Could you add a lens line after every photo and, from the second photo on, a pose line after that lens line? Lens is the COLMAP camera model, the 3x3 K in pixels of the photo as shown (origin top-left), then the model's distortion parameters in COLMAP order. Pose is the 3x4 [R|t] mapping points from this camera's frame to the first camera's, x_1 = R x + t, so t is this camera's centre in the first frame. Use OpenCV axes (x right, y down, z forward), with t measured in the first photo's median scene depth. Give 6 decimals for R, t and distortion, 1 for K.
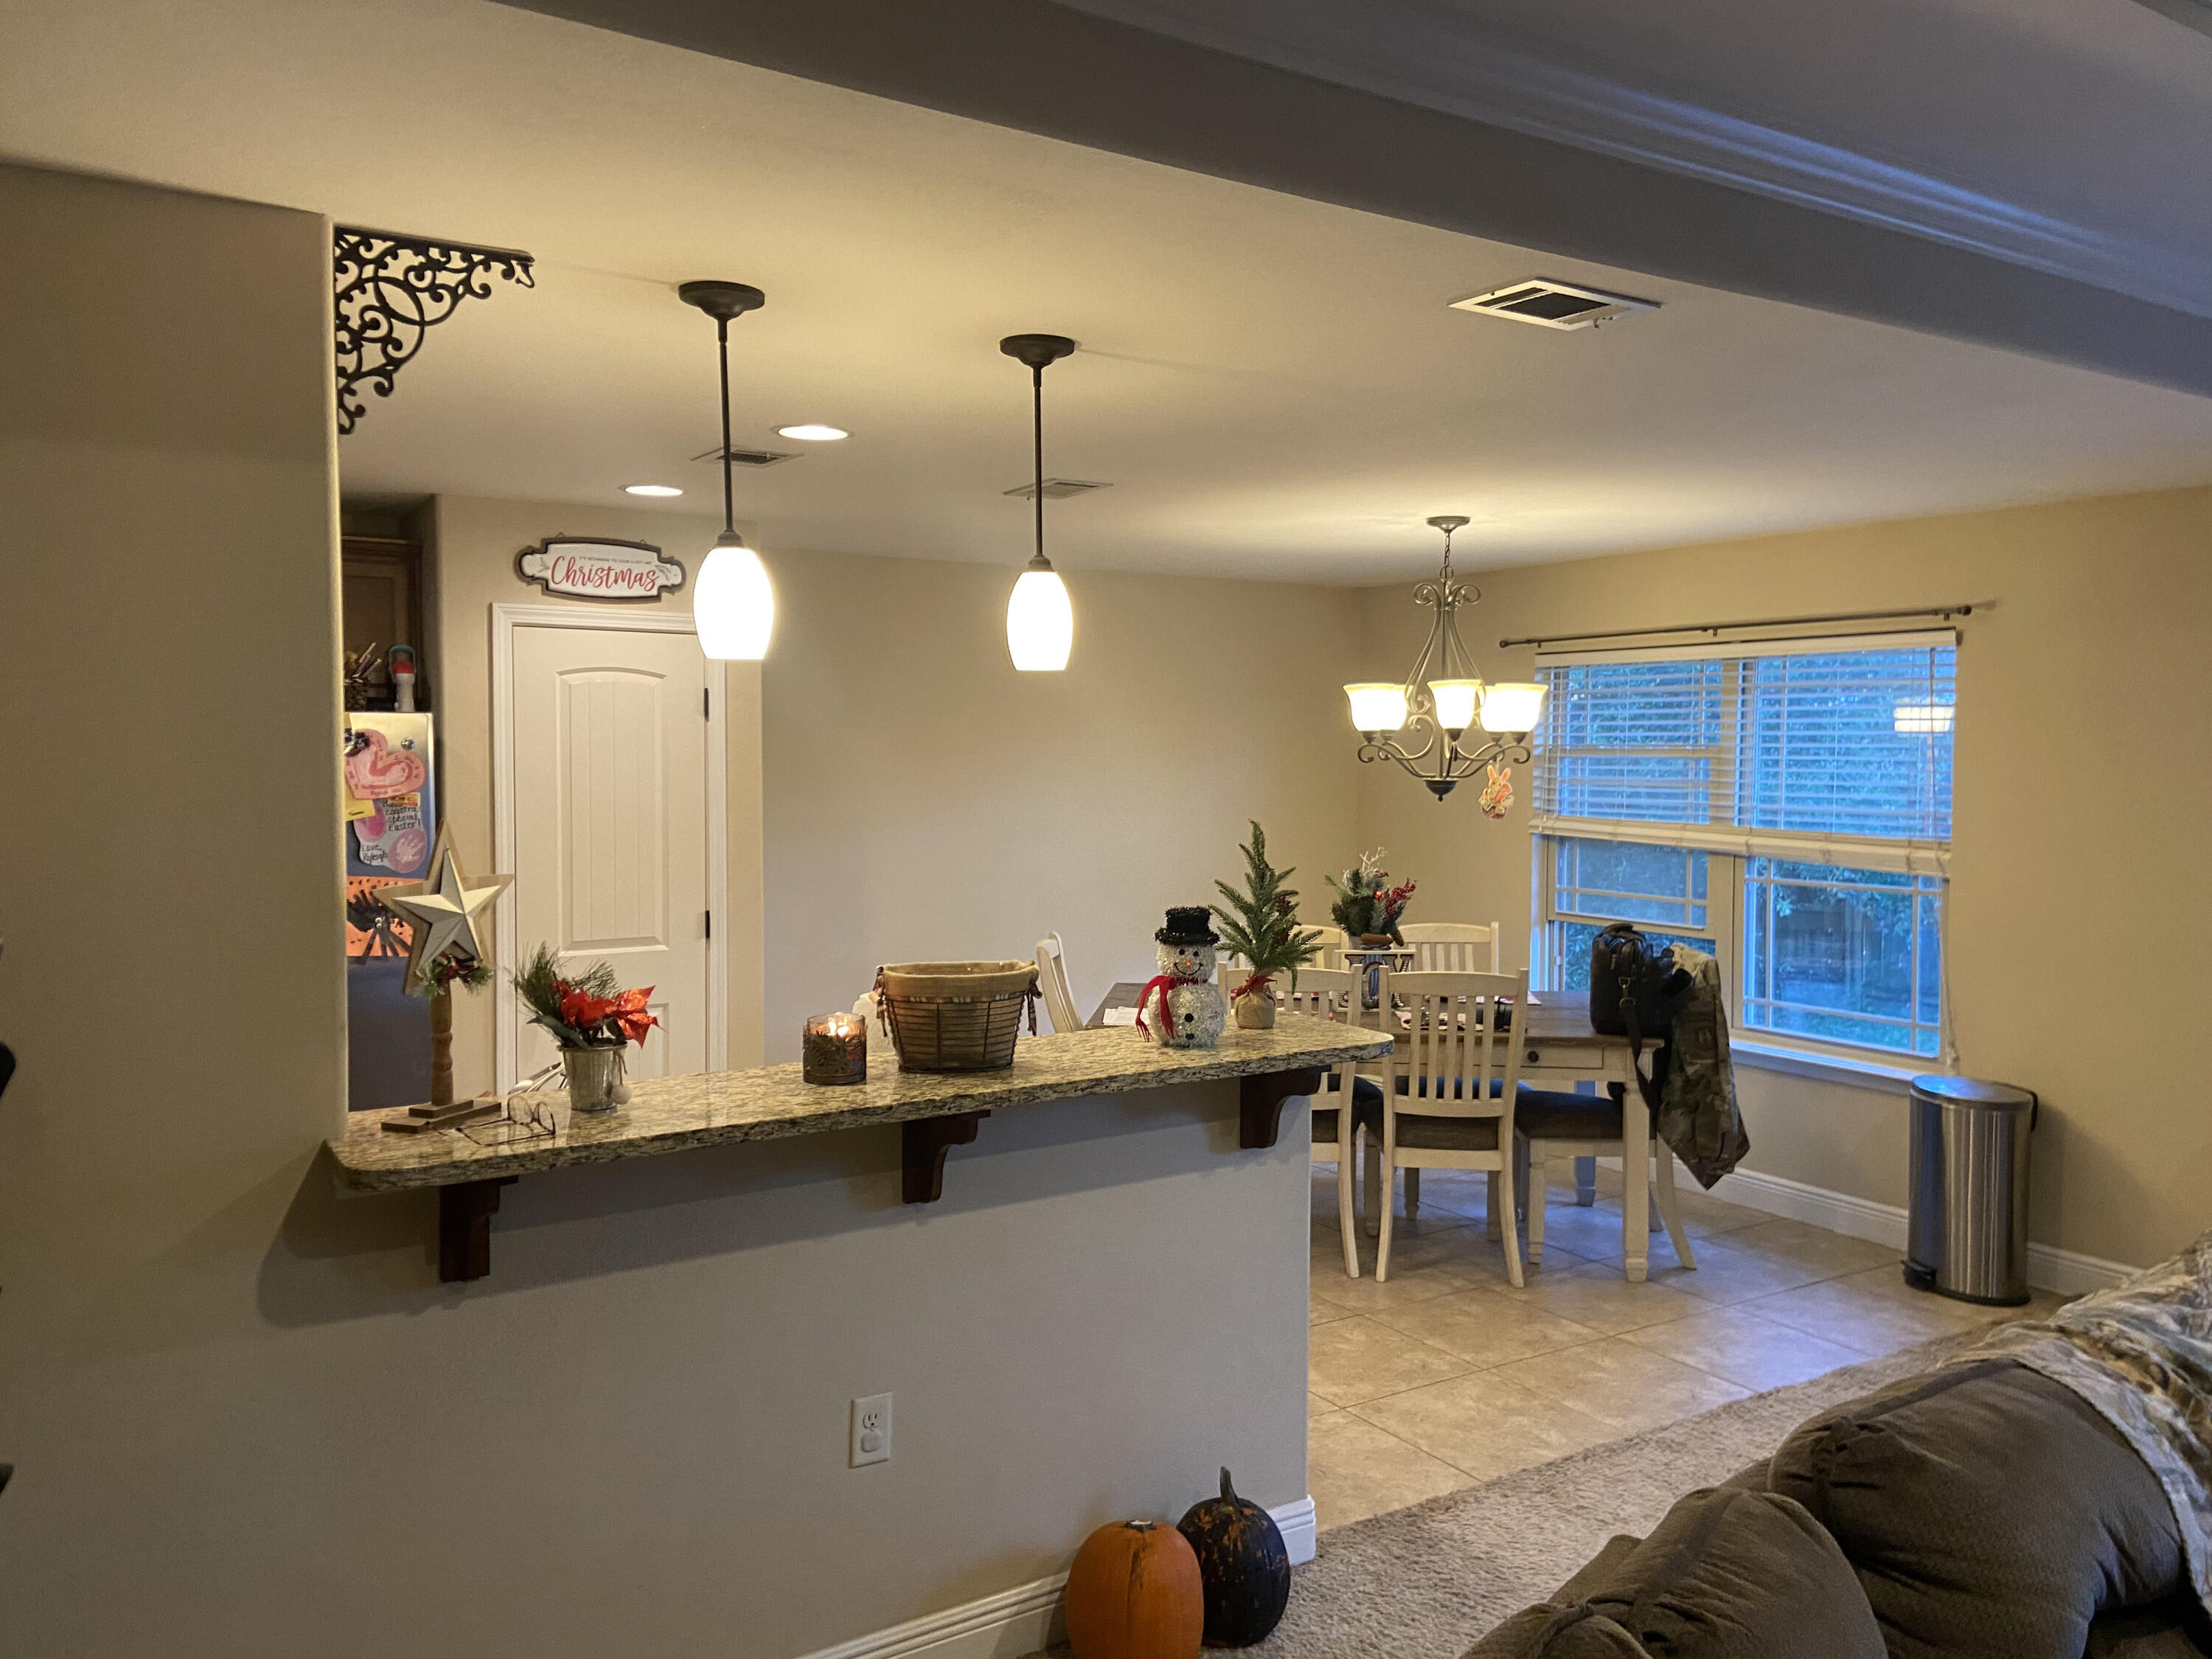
lens RADIAL K [[1651.5, 0, 1106.0], [0, 1651.5, 829.5], [0, 0, 1]] dist [0.119228, -0.158155]
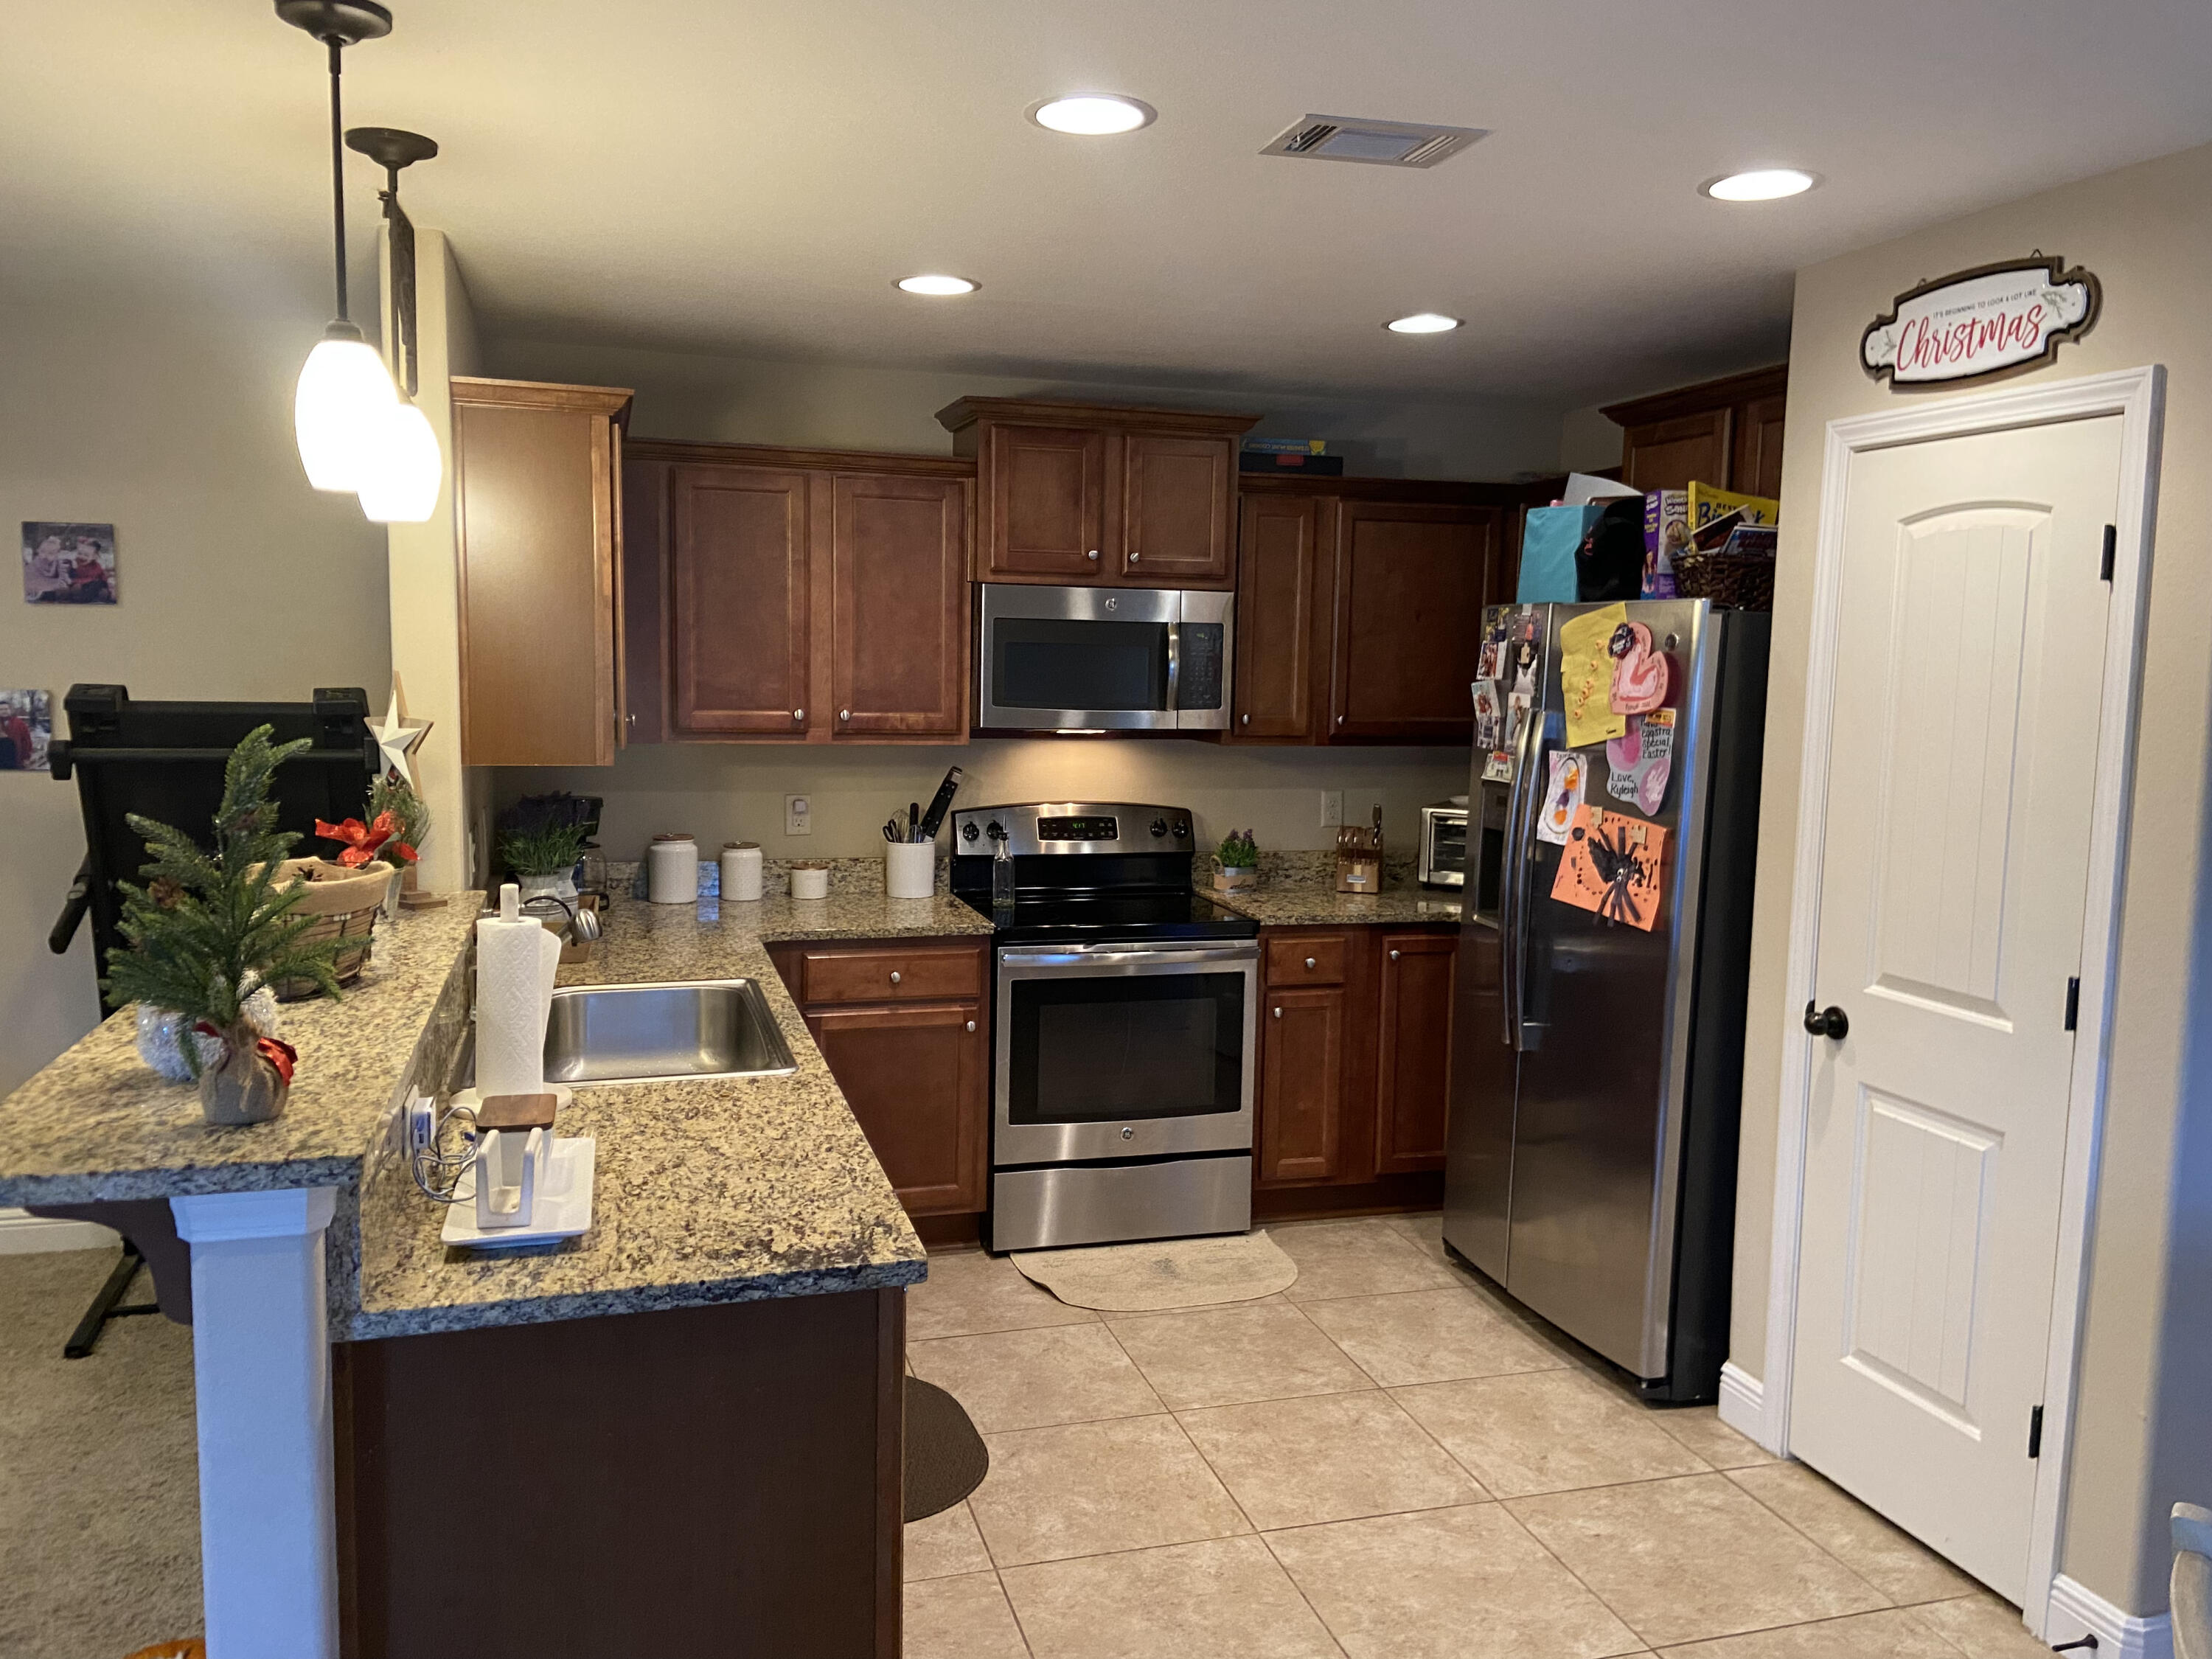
lens RADIAL K [[1651.5, 0, 1106.0], [0, 1651.5, 829.5], [0, 0, 1]] dist [0.119228, -0.158155]
pose [[-0.265607, 0.094593, -0.959430, 0.337868], [-0.067636, 0.990894, 0.116420, -0.035936], [0.961706, 0.095814, -0.256790, 0.900023]]
